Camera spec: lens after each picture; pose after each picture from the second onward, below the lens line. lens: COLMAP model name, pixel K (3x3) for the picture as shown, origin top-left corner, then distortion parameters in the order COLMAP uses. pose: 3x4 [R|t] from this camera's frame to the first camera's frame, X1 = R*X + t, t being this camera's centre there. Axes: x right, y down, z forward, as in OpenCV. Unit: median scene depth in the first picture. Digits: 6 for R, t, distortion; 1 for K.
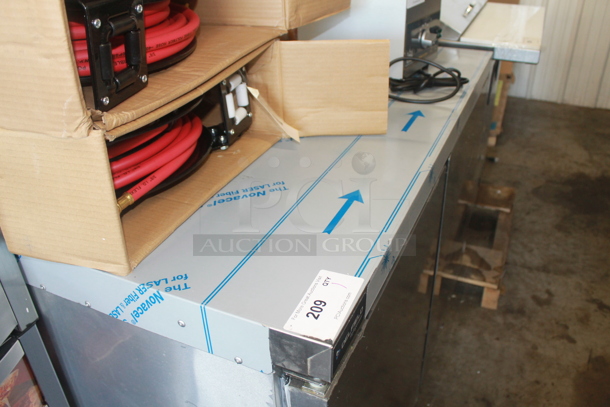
lens RADIAL K [[510.9, 0, 305.0], [0, 510.9, 203.5], [0, 0, 1]] dist [-0.136349, 0.118212]
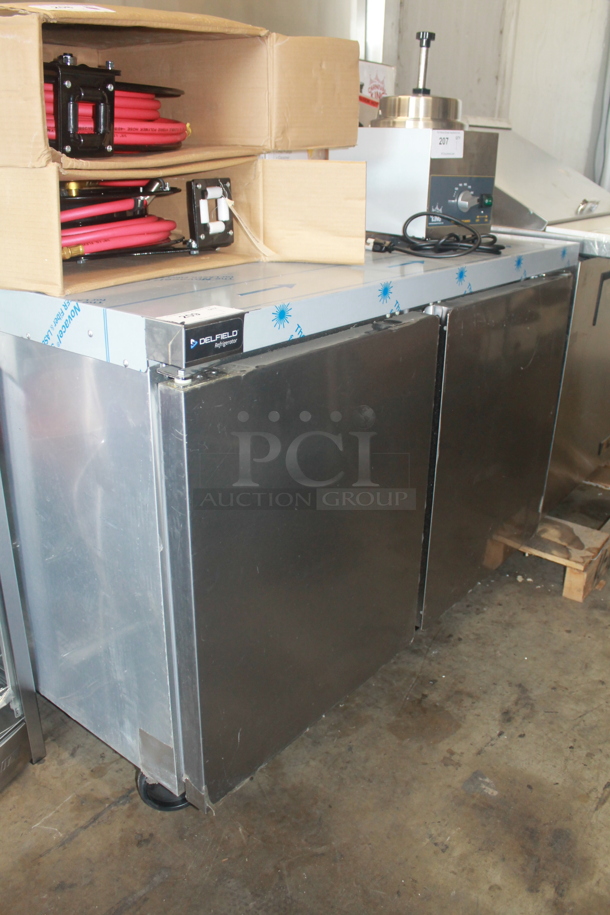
lens RADIAL K [[766.3, 0, 309.5], [0, 766.3, 458.9], [0, 0, 1]] dist [-0.136349, 0.118212]
pose [[0.968677, 0.136461, -0.207469, 0.328192], [-0.161480, 0.980860, -0.108800, 0.318170], [0.188651, 0.138894, 0.972172, -0.287459]]
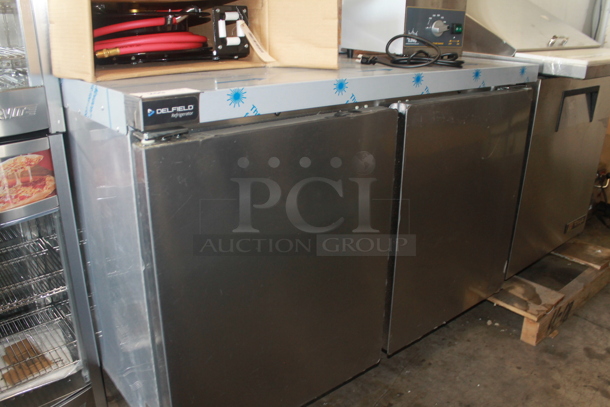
lens RADIAL K [[510.9, 0, 305.0], [0, 510.9, 203.5], [0, 0, 1]] dist [-0.136349, 0.118212]
pose [[0.901456, 0.185370, -0.391171, 0.514837], [-0.247101, 0.962330, -0.113411, 0.279490], [0.355413, 0.198894, 0.913303, -0.084804]]
